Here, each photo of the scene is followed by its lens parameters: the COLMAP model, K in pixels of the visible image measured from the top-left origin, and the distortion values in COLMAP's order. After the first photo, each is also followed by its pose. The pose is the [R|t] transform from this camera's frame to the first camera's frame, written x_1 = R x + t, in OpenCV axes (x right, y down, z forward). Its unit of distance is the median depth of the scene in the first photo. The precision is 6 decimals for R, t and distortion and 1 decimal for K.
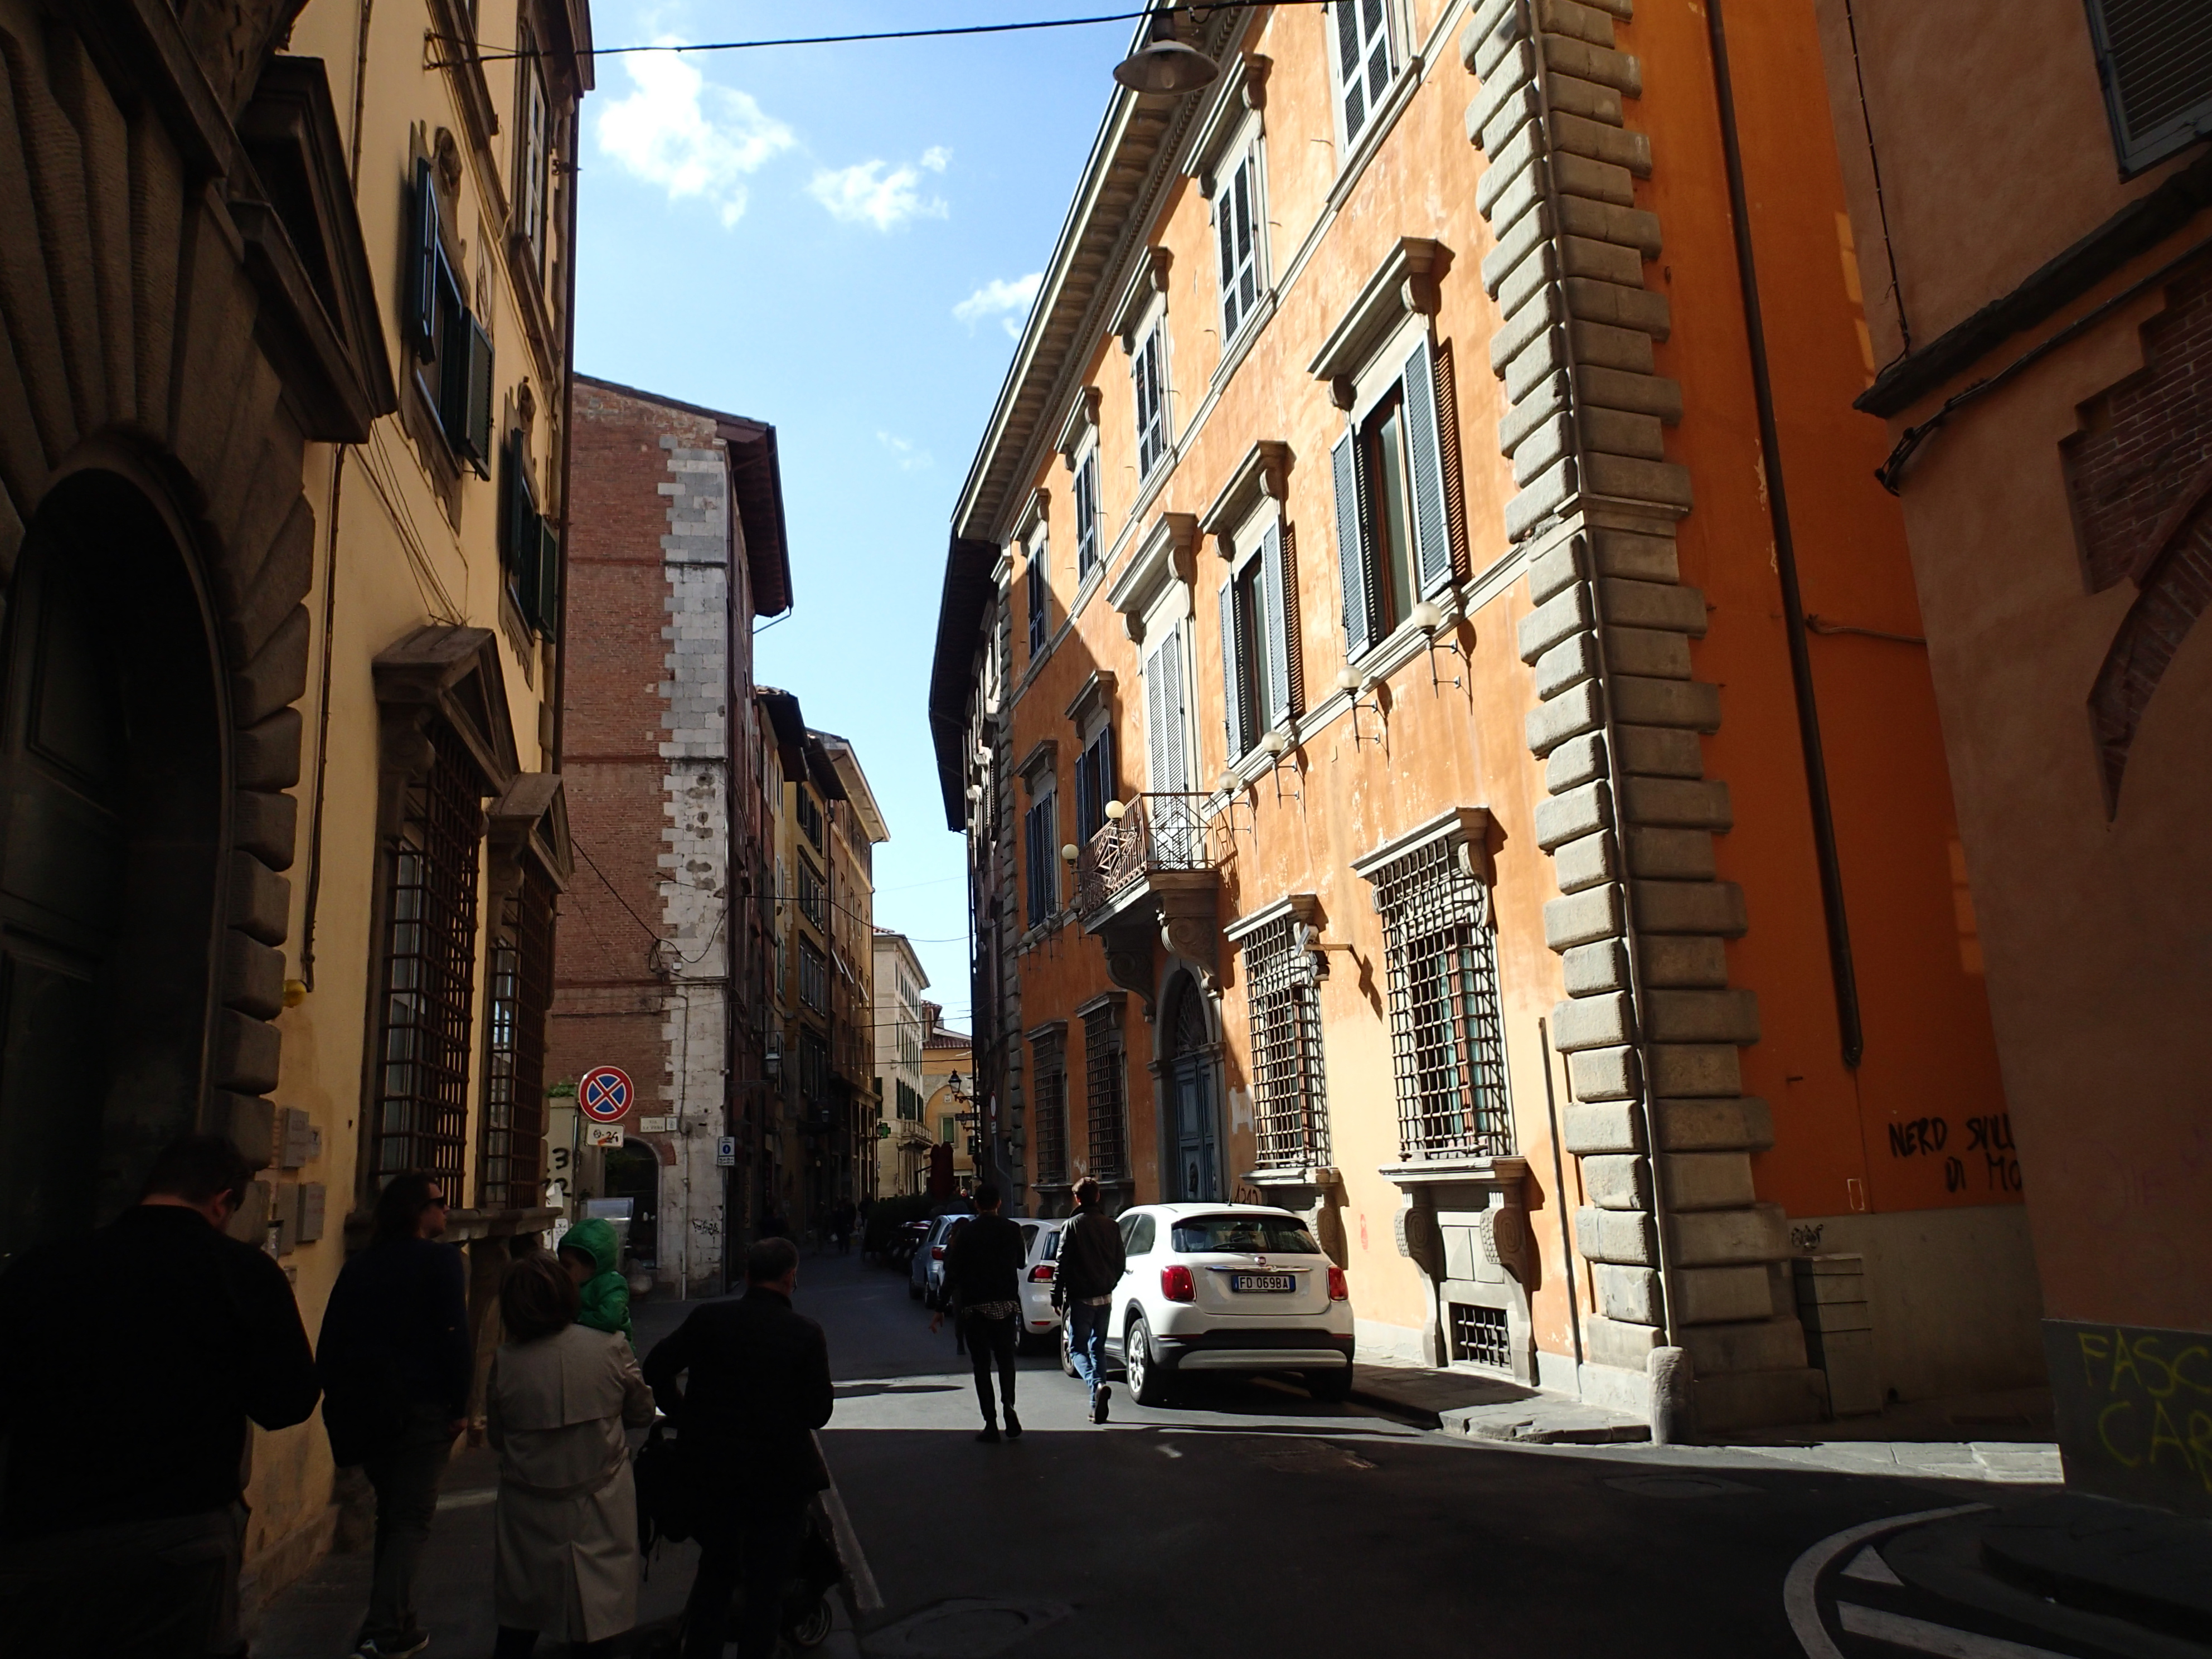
lens RADIAL K [[1650.6, 0, 1106.0], [0, 1650.6, 829.5], [0, 0, 1]] dist [0.007706, 0.008959]
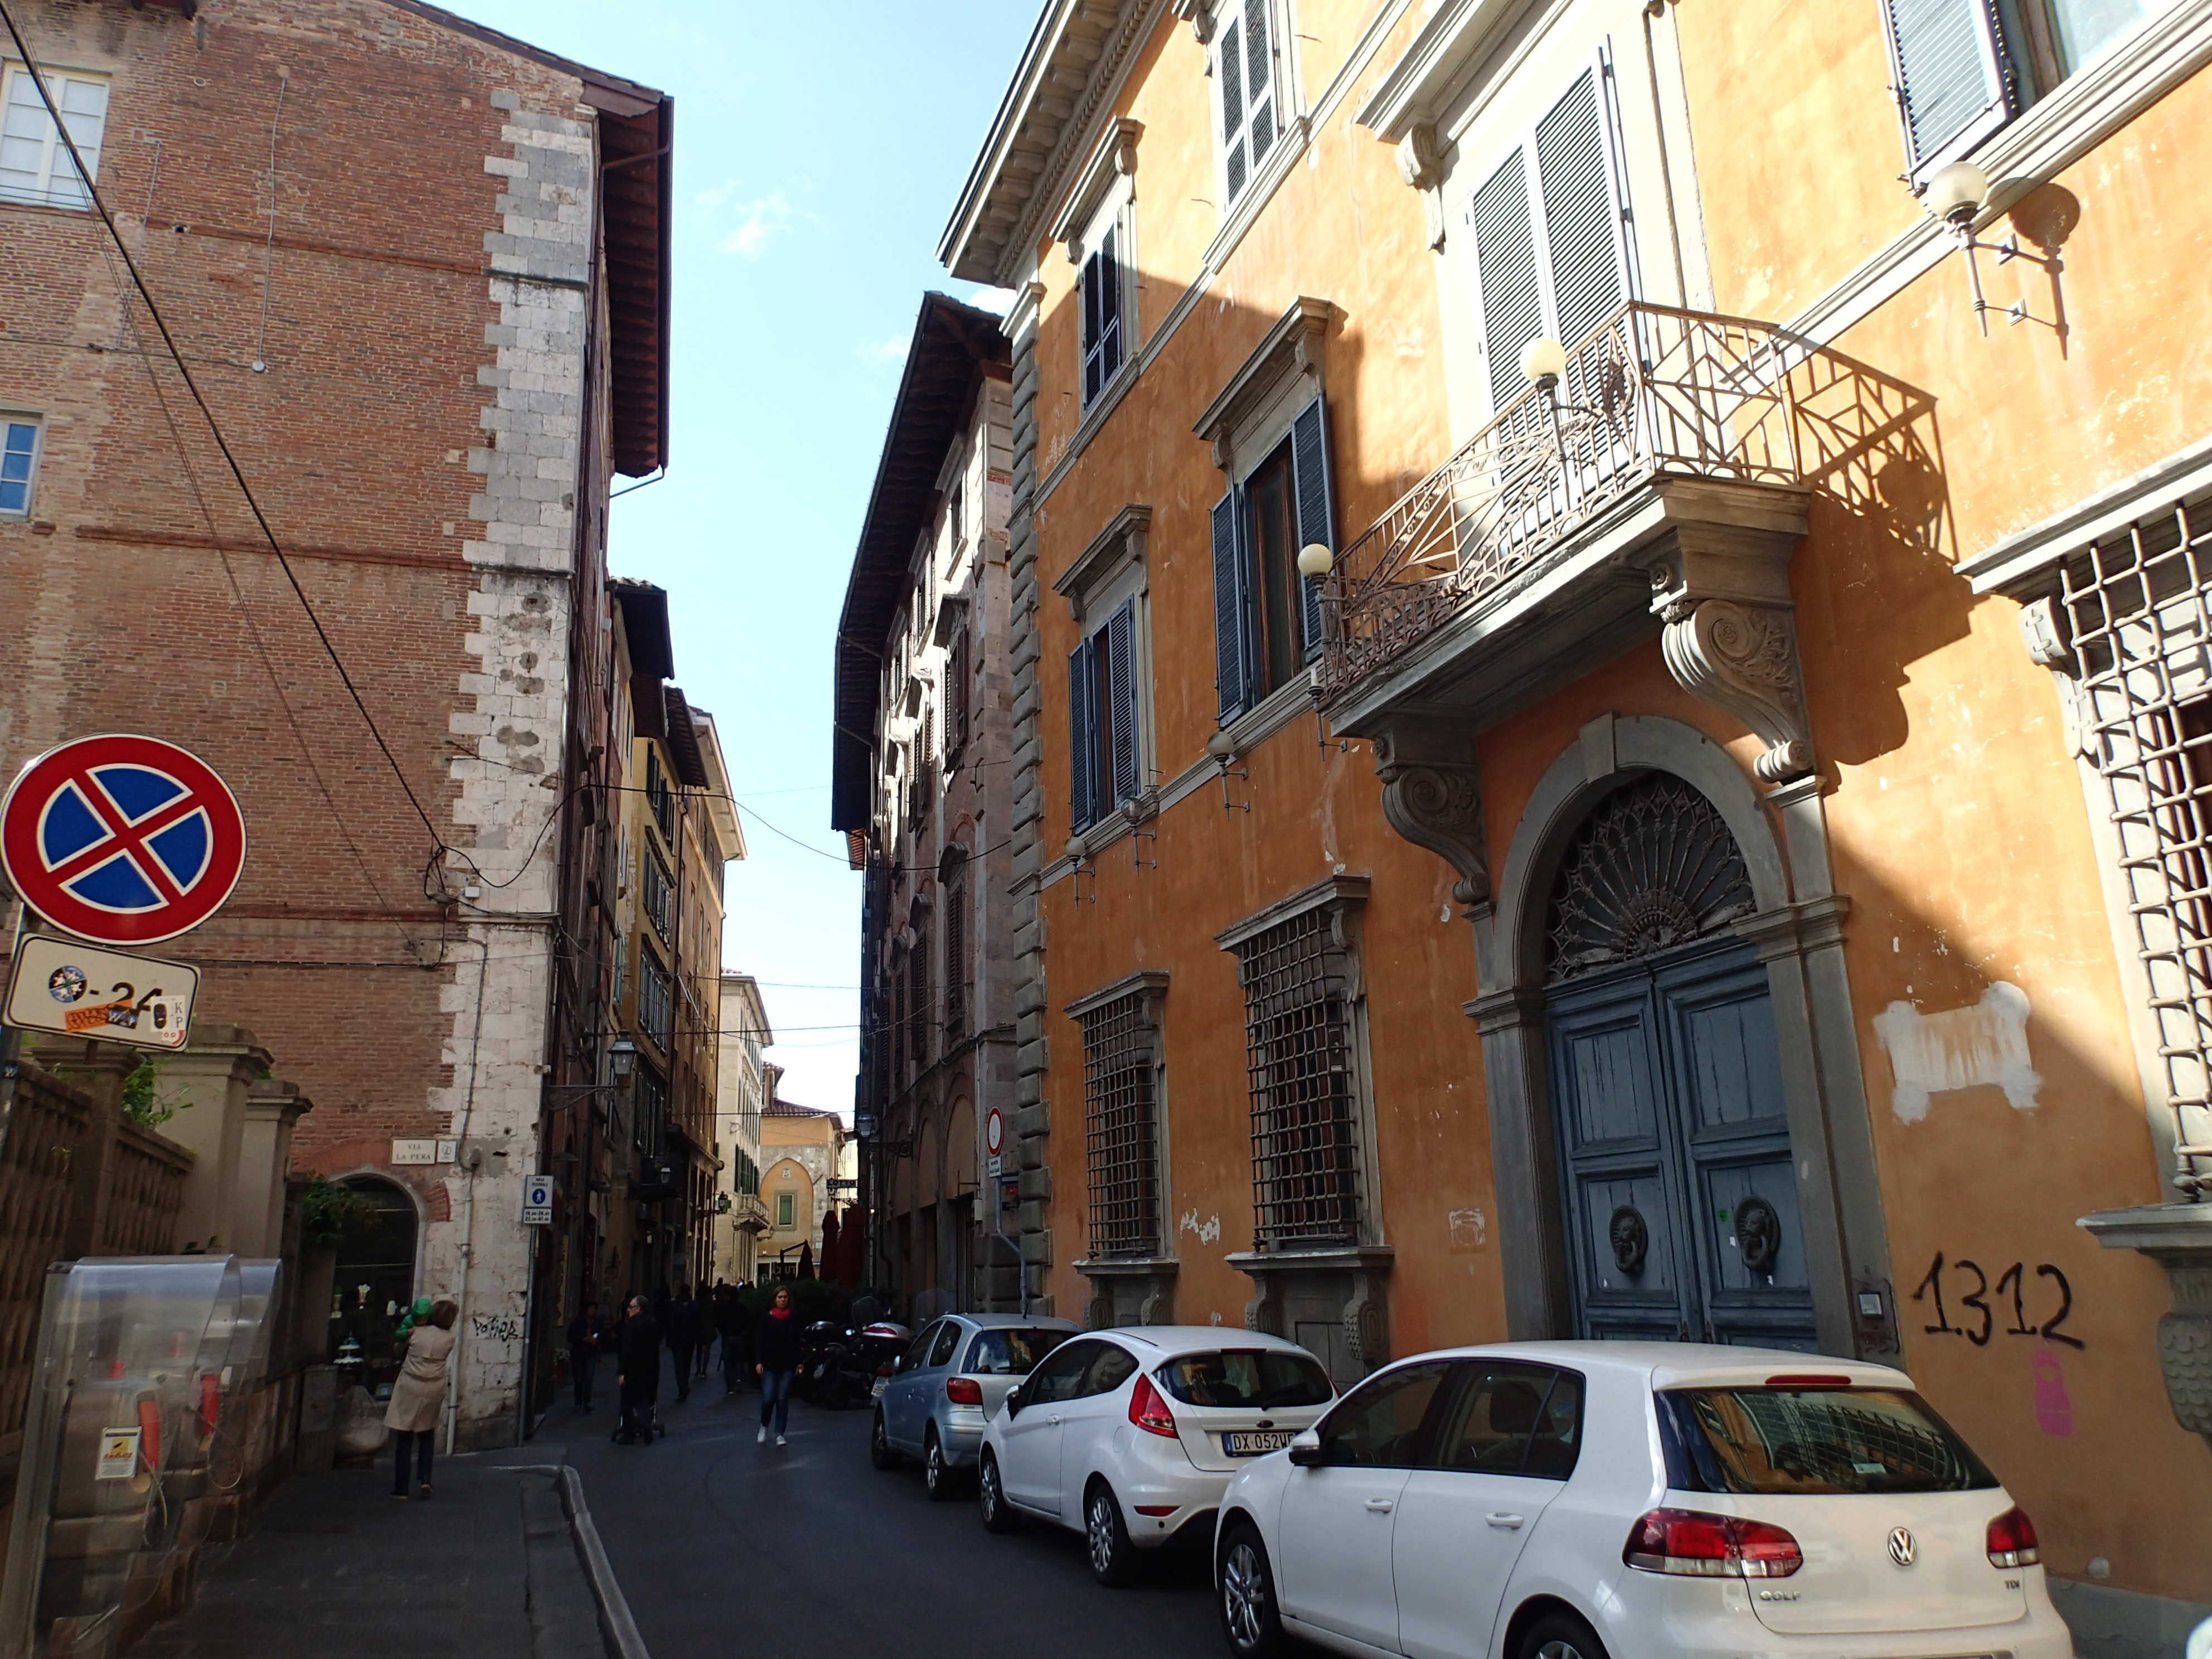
lens RADIAL K [[1650.6, 0, 1106.0], [0, 1650.6, 829.5], [0, 0, 1]] dist [0.007706, 0.008959]
pose [[0.993983, 0.042786, 0.100836, -0.086490], [-0.037342, 0.997773, -0.055272, 0.081918], [-0.102976, 0.051174, 0.993367, 0.356021]]
